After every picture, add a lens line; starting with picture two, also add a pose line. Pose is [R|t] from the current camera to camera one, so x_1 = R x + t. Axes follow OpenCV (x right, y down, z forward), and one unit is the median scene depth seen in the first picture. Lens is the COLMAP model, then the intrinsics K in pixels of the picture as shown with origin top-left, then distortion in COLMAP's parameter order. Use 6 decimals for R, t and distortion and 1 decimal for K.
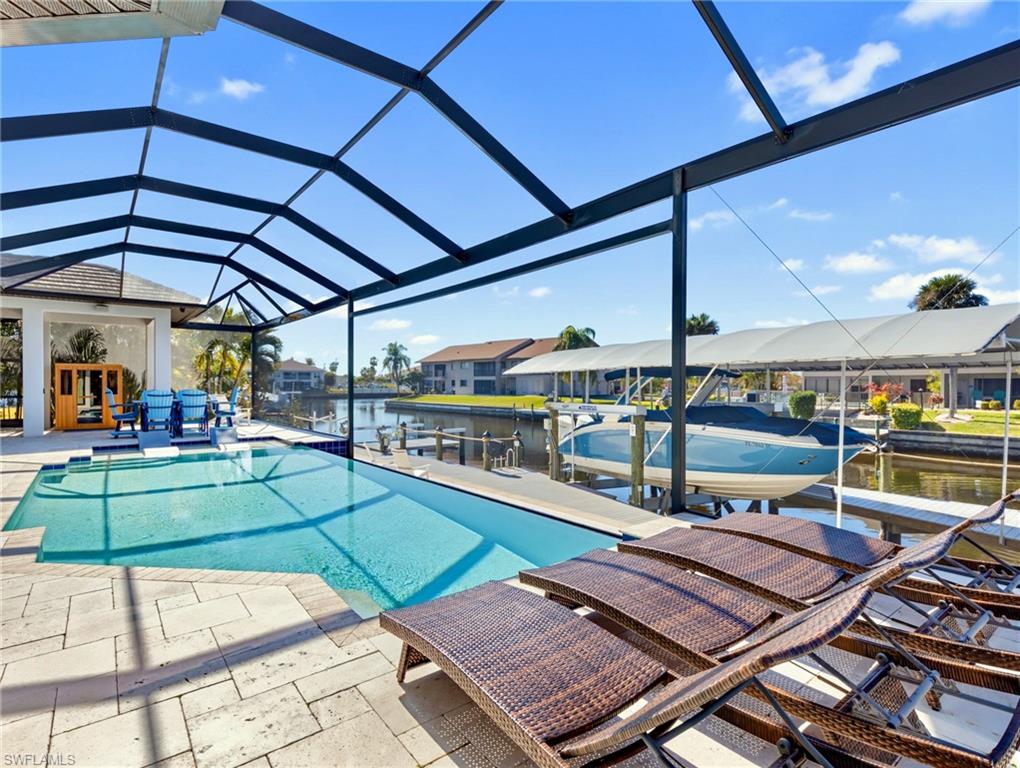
lens RADIAL K [[516.7, 0, 512.8], [0, 516.7, 389.8], [0, 0, 1]] dist [-0.001110, -0.000134]
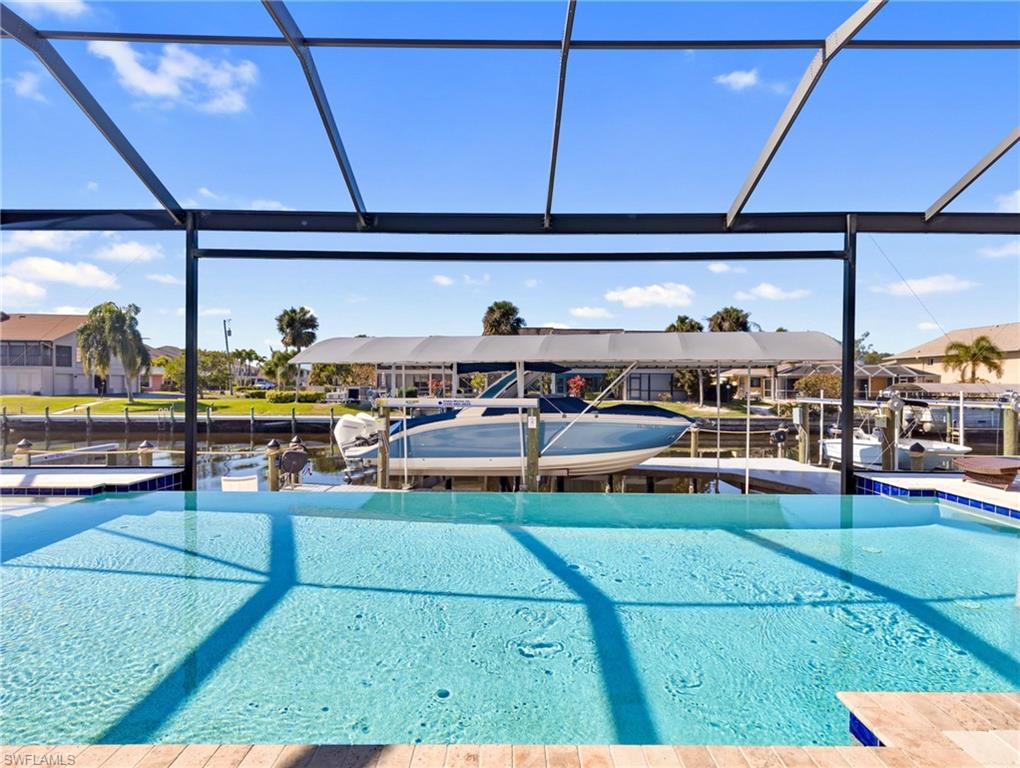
lens RADIAL K [[511.7, 0, 512.4], [0, 511.7, 385.9], [0, 0, 1]] dist [-0.001038, -0.000003]
pose [[0.630970, -0.001985, 0.775805, -0.437617], [0.002944, 0.999996, 0.000164, 0.004316], [-0.775802, 0.002181, 0.630973, 0.297253]]
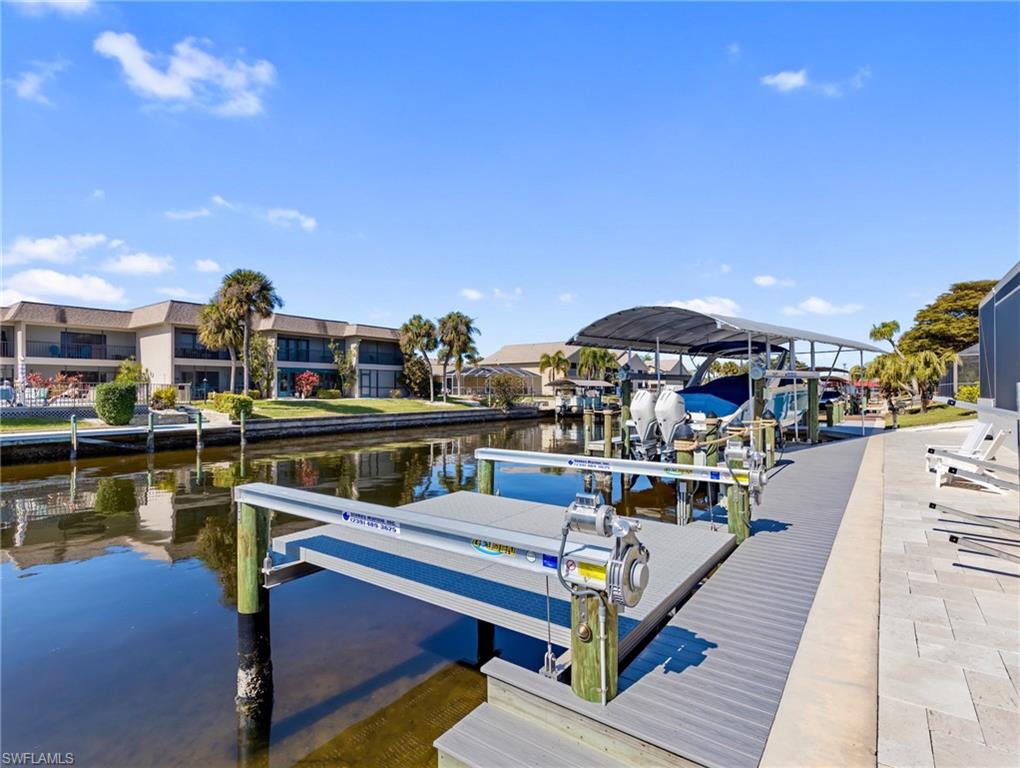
lens RADIAL K [[516.7, 0, 512.8], [0, 516.7, 389.8], [0, 0, 1]] dist [-0.001110, -0.000134]
pose [[-0.254014, 0.000232, 0.967200, -0.689008], [0.011648, 0.999928, 0.002820, 0.050919], [-0.967130, 0.011982, -0.253999, 1.629155]]
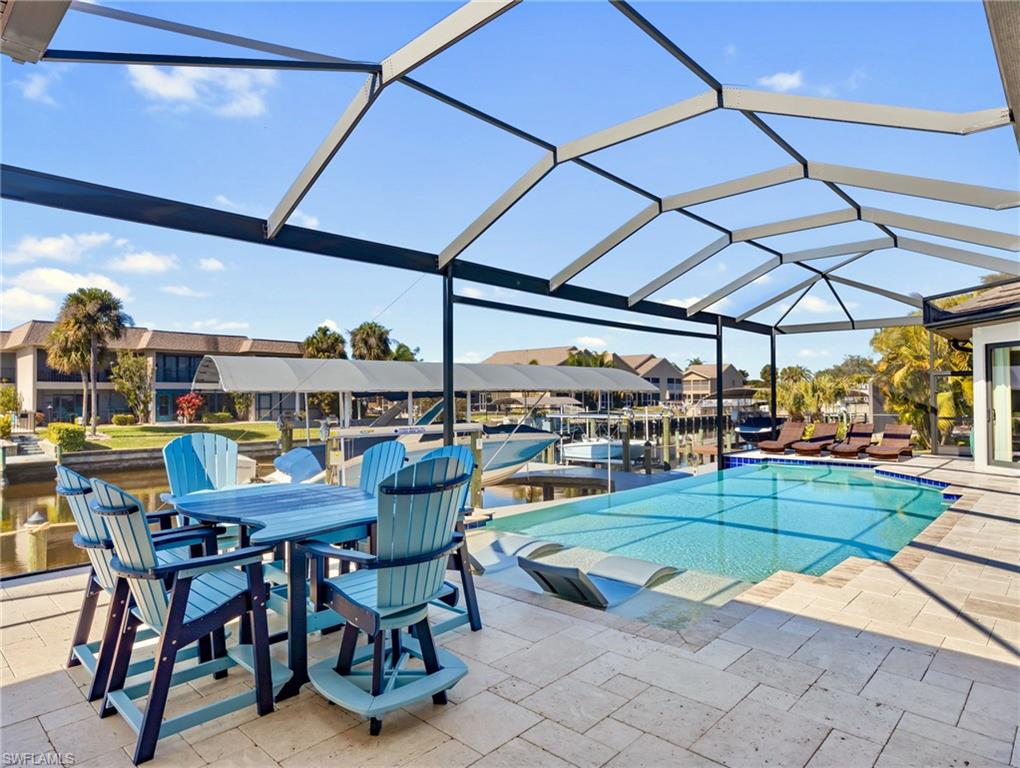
lens RADIAL K [[603.9, 0, 510.8], [0, 603.9, 387.1], [0, 0, 1]] dist [0.002718, -0.001471]
pose [[-0.134792, 0.013279, 0.990785, -0.846077], [0.015754, 0.999813, -0.011256, -0.024492], [-0.990749, 0.014092, -0.134976, 0.841594]]
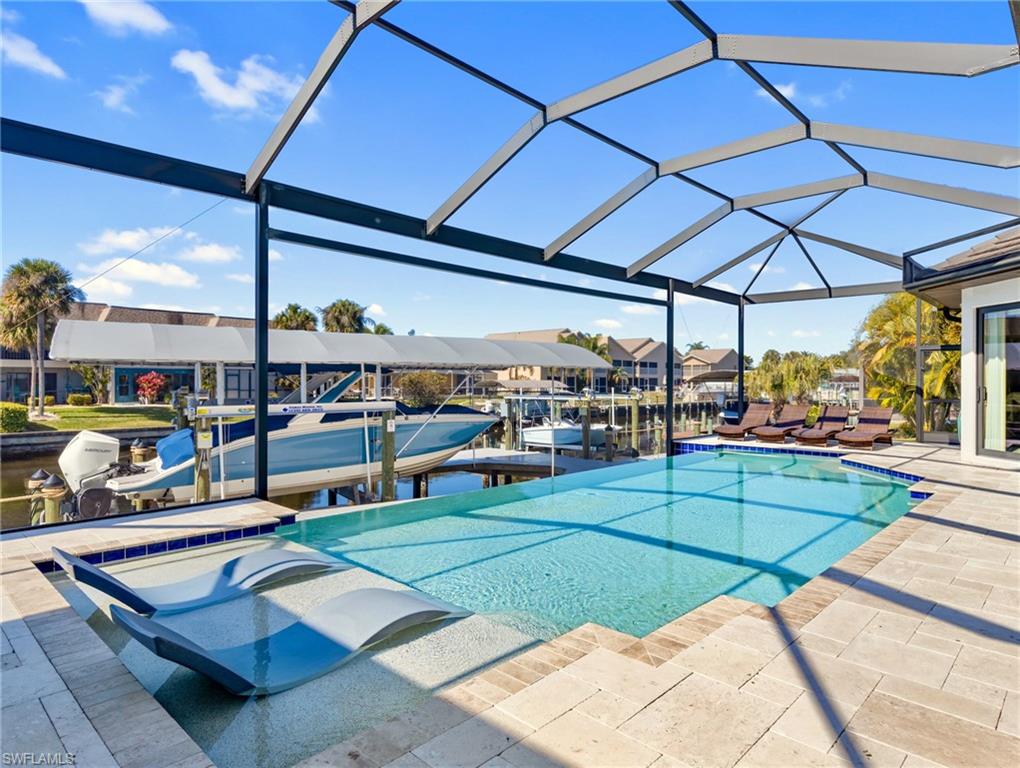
lens RADIAL K [[607.9, 0, 510.0], [0, 607.9, 384.0], [0, 0, 1]] dist [0.003053, -0.001317]
pose [[-0.125550, -0.006580, 0.992066, -0.731315], [0.008575, 0.999933, 0.007717, -0.007455], [-0.992050, 0.009475, -0.125485, 0.696279]]
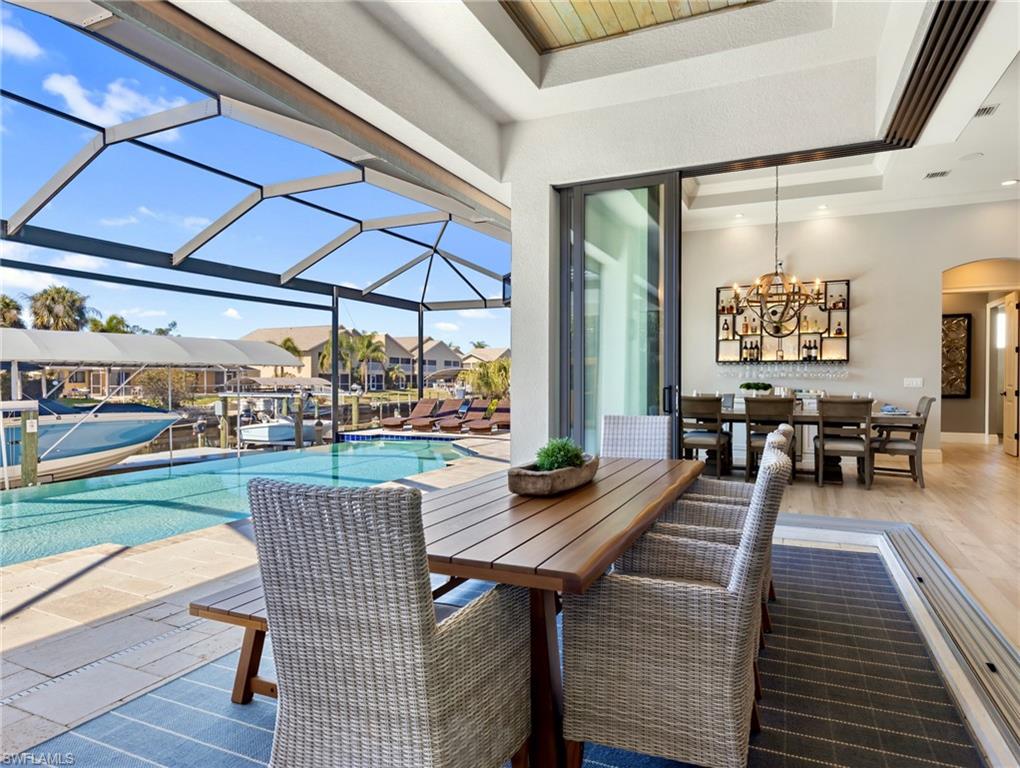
lens RADIAL K [[607.9, 0, 510.0], [0, 607.9, 384.0], [0, 0, 1]] dist [0.003053, -0.001317]
pose [[-0.439019, -0.010043, 0.898422, -0.882200], [0.008532, 0.999846, 0.015346, -0.007013], [-0.898437, 0.014403, -0.438866, 0.530262]]
